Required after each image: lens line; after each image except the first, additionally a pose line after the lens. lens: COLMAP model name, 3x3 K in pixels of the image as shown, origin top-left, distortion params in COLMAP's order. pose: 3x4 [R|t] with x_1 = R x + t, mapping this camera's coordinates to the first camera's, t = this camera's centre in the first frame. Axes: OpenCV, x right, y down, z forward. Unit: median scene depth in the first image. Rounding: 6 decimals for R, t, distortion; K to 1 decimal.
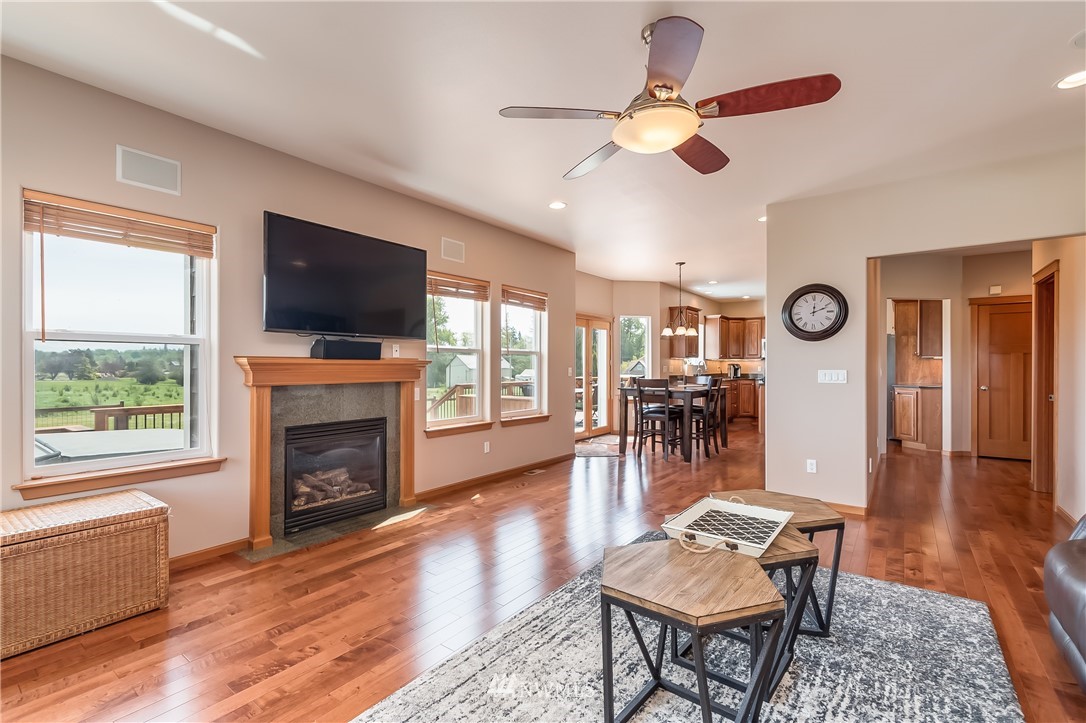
lens RADIAL K [[476.6, 0, 524.8], [0, 476.6, 362.2], [0, 0, 1]] dist [-0.000711, -0.000898]
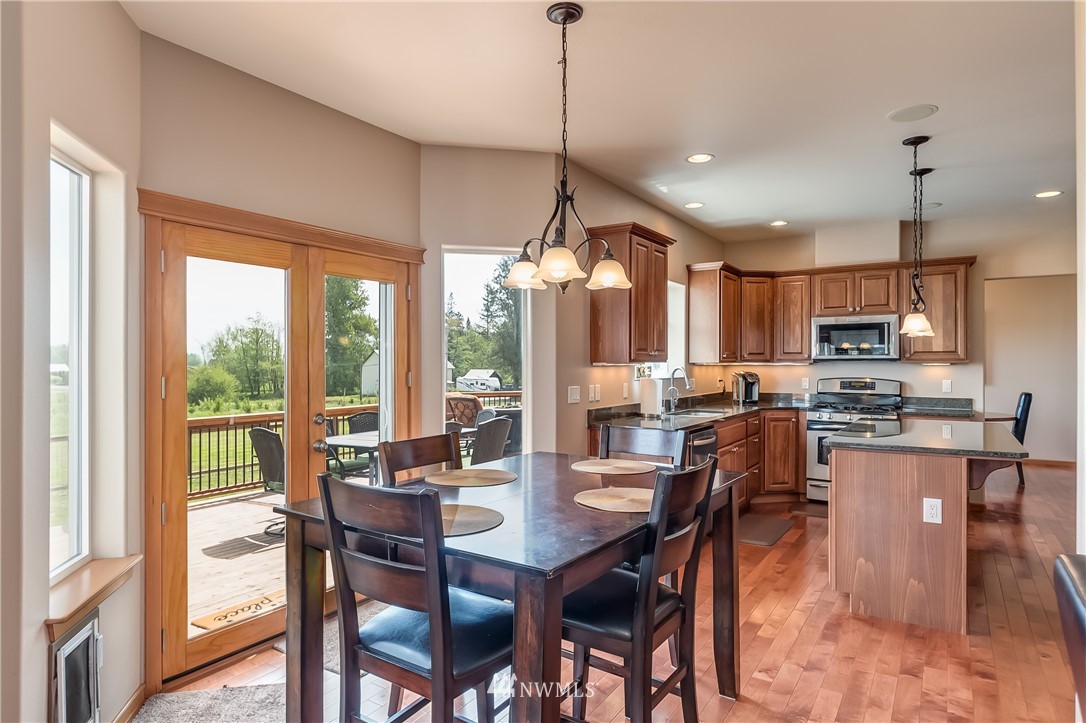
lens RADIAL K [[623.1, 0, 539.0], [0, 623.1, 362.3], [0, 0, 1]] dist [-0.000756, 0.000746]
pose [[0.995674, -0.003750, 0.092839, 0.188743], [0.003264, 0.999980, 0.005385, -0.011449], [-0.092857, -0.005058, 0.995667, 0.444344]]
